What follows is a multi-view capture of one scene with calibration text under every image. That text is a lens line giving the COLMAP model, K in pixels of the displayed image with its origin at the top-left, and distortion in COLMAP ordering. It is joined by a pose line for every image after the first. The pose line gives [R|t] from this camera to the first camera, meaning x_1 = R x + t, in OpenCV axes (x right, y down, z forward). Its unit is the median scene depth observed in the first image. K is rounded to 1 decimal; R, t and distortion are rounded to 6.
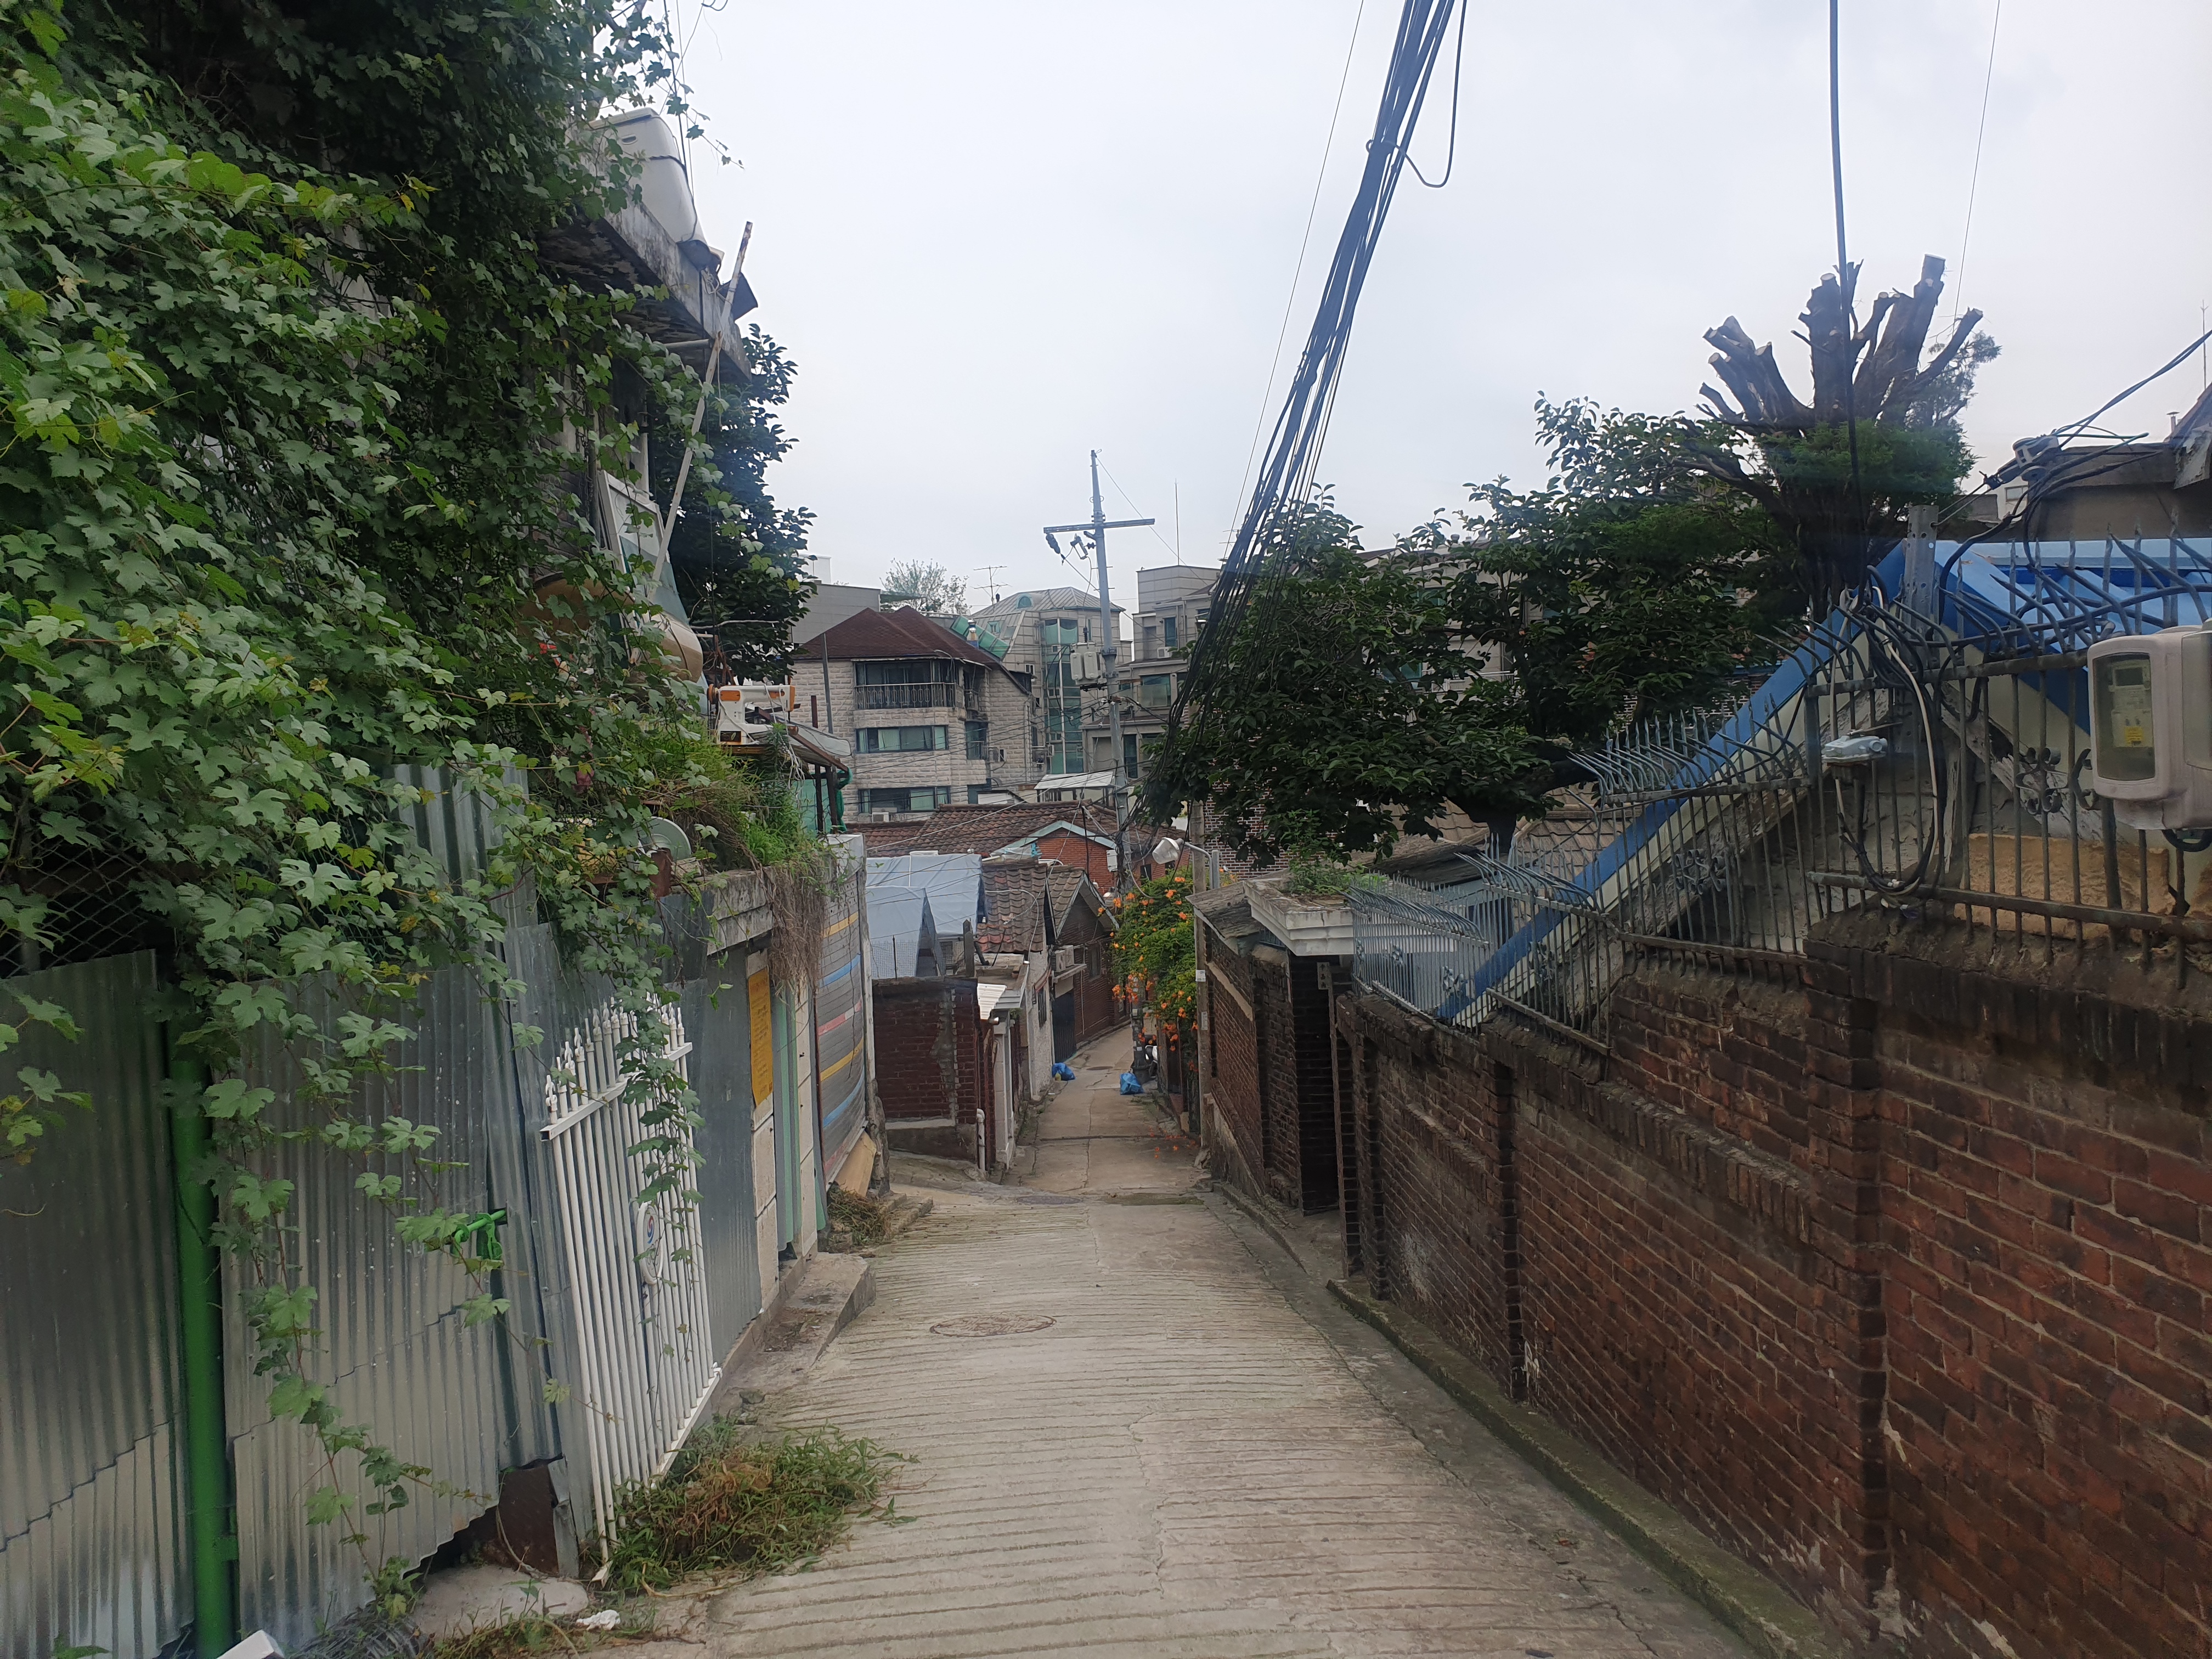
lens RADIAL K [[1810.8, 0, 1187.0], [0, 1810.8, 852.7], [0, 0, 1]] dist [0.028288, -0.034957]
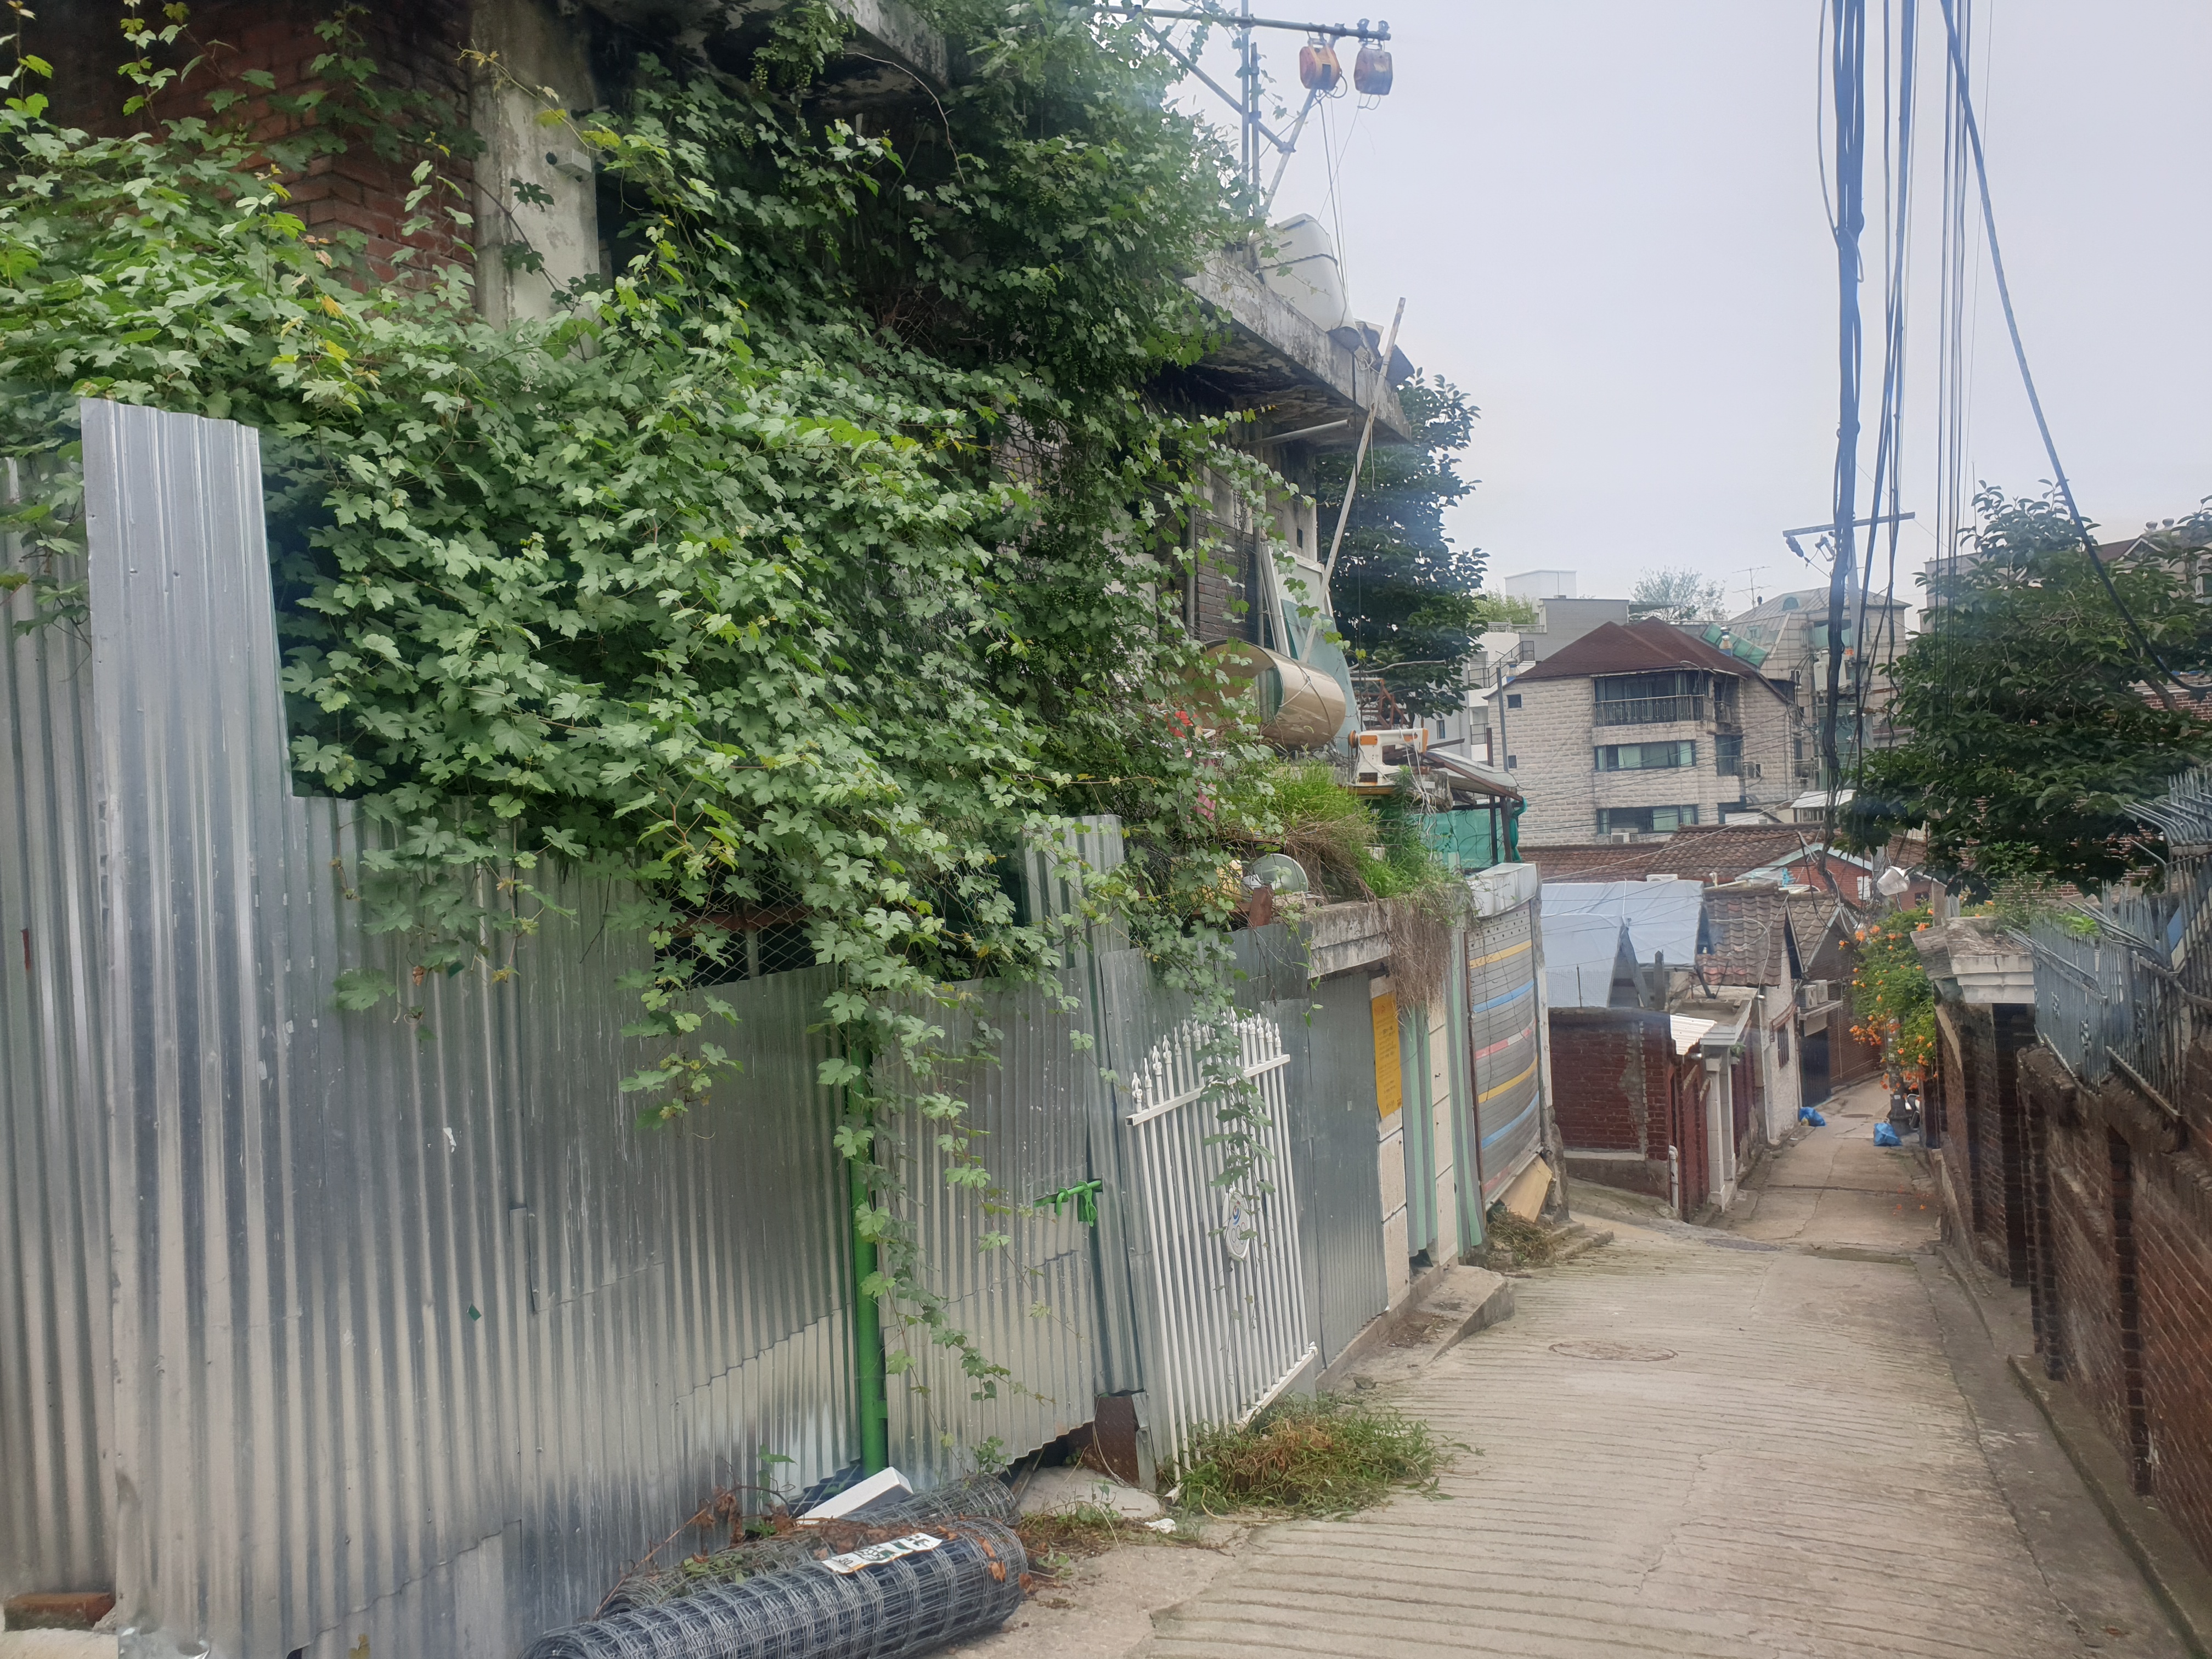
lens RADIAL K [[1788.6, 0, 1105.8], [0, 1788.6, 850.5], [0, 0, 1]] dist [0.140509, -0.182843]
pose [[0.906747, 0.002439, -0.421668, 0.119446], [-0.008417, 0.999889, -0.012317, -0.011003], [0.421591, 0.014717, 0.906667, -0.094420]]
